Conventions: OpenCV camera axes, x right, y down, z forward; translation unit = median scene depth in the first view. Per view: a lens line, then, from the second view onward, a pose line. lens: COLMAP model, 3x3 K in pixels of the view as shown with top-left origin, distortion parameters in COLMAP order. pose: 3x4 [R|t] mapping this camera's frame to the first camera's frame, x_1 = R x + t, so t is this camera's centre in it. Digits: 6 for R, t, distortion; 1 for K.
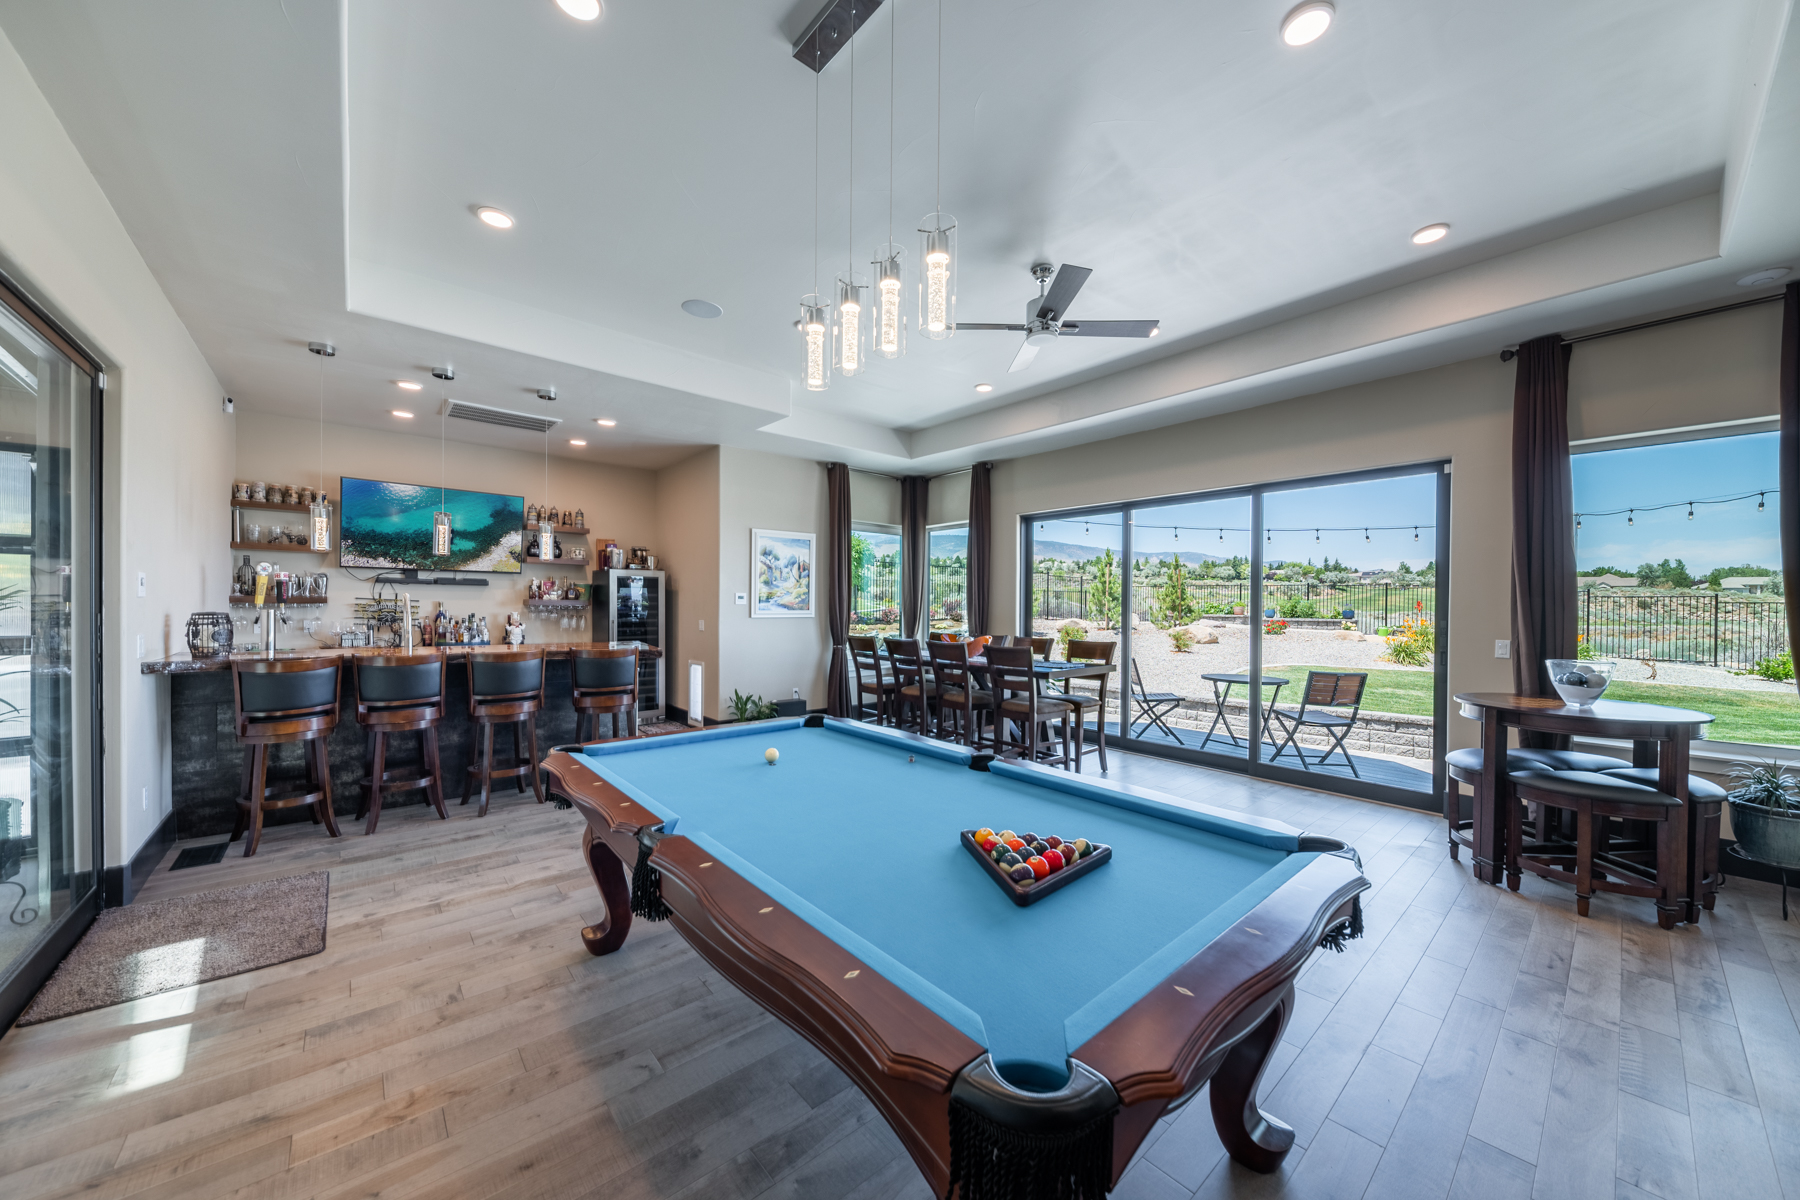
lens RADIAL K [[631.8, 0, 902.9], [0, 631.8, 613.3], [0, 0, 1]] dist [0.009744, -0.004565]
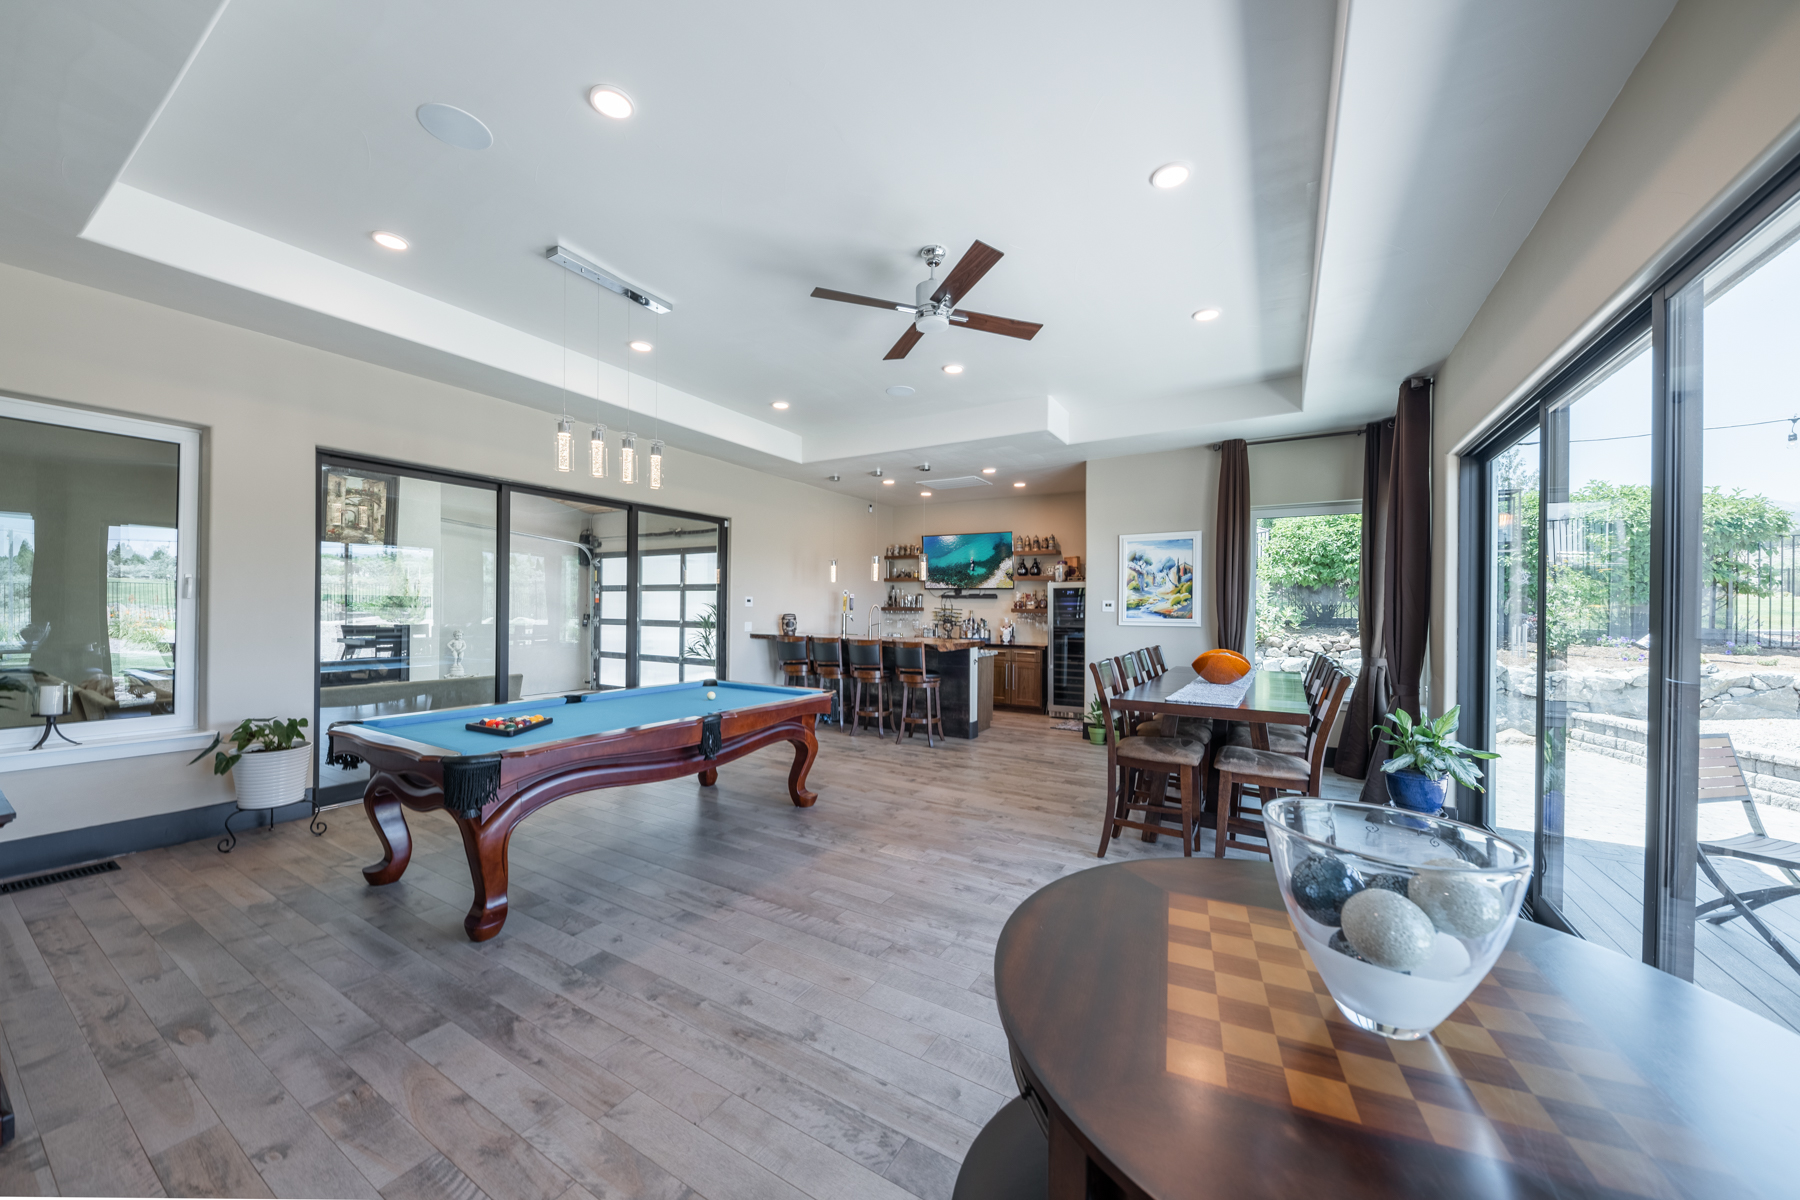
lens RADIAL K [[631.8, 0, 902.9], [0, 631.8, 613.3], [0, 0, 1]] dist [0.009744, -0.004565]
pose [[0.313317, 0.001525, -0.949647, 0.631254], [-0.017433, 0.999839, -0.004146, -0.001599], [0.949489, 0.017855, 0.313293, 0.384039]]
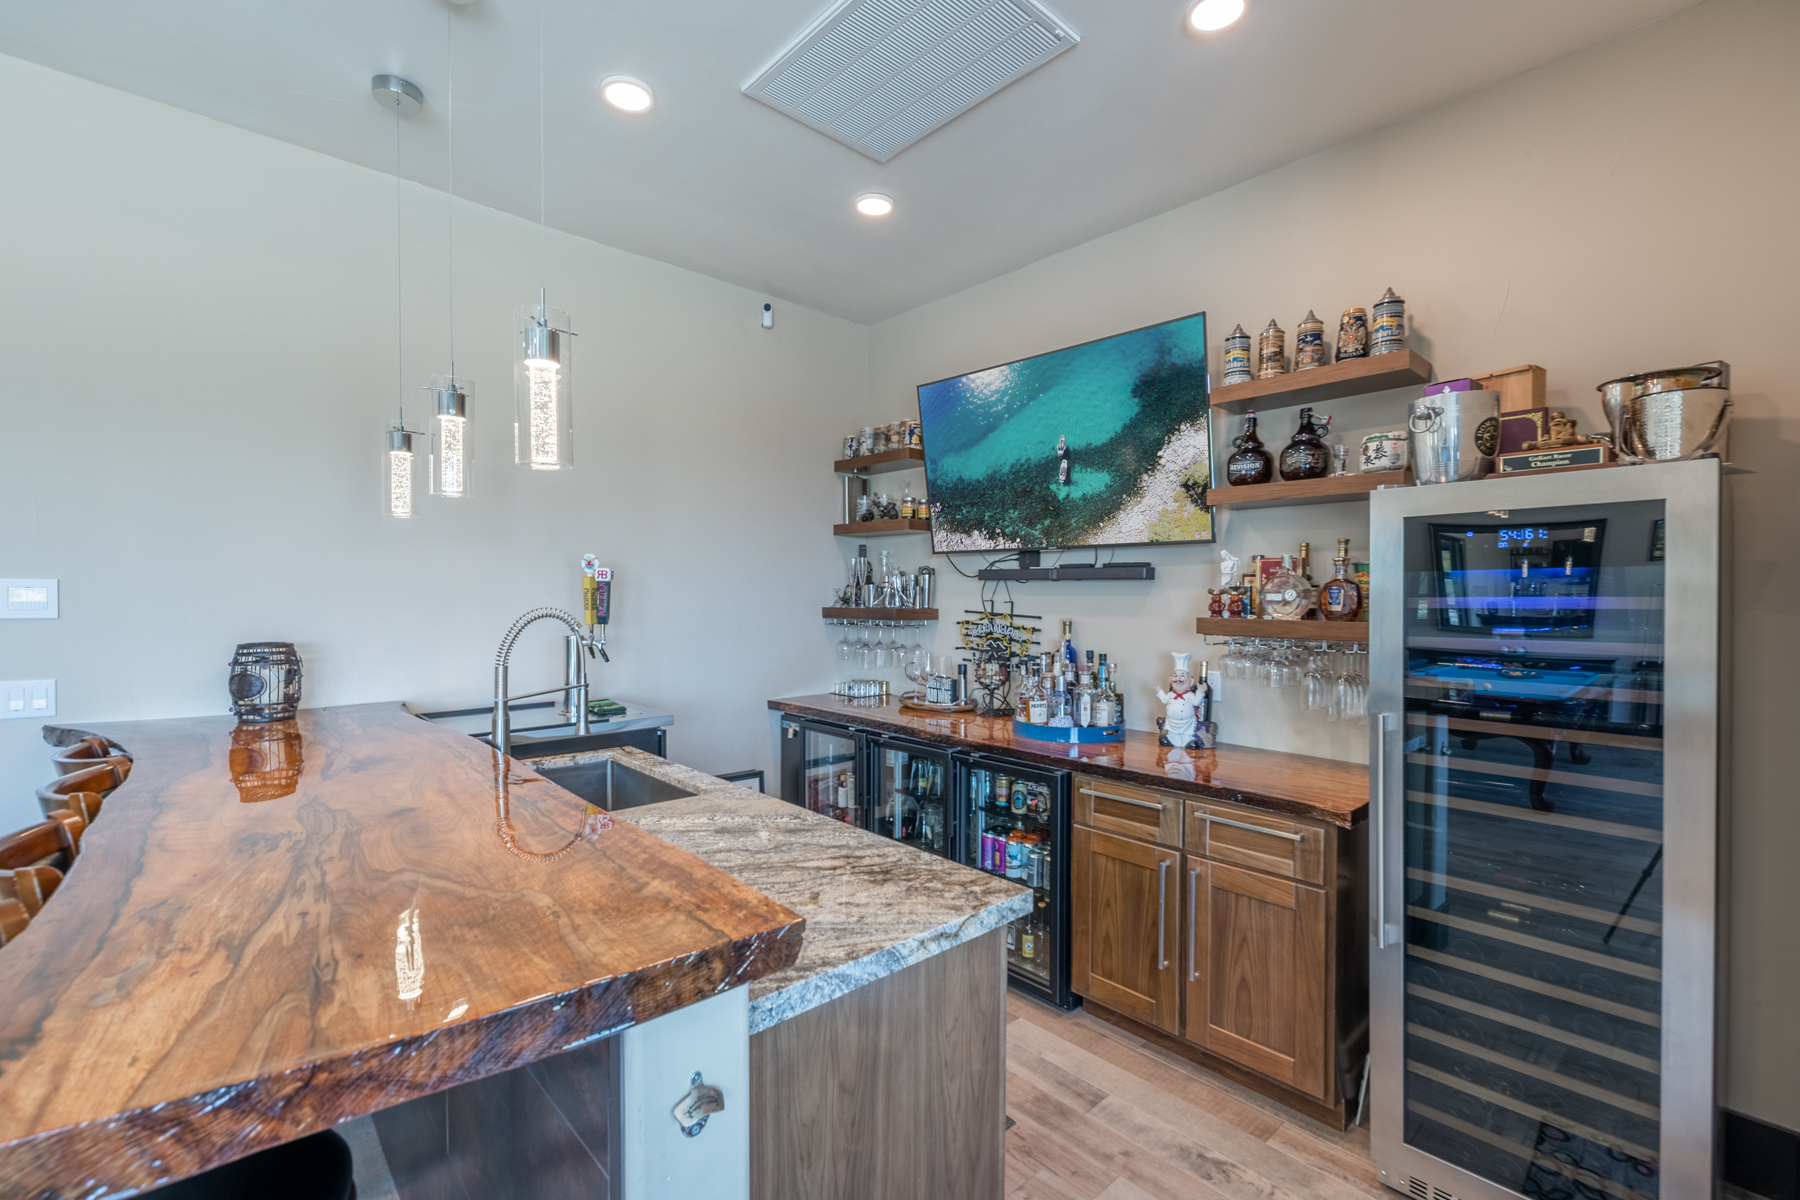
lens RADIAL K [[805.2, 0, 902.2], [0, 805.2, 609.4], [0, 0, 1]] dist [0.084938, -0.000008]
pose [[0.032908, 0.016886, -0.999316, -0.171529], [-0.010603, 0.999807, 0.016545, -0.032981], [0.999402, 0.010051, 0.033081, 0.869243]]
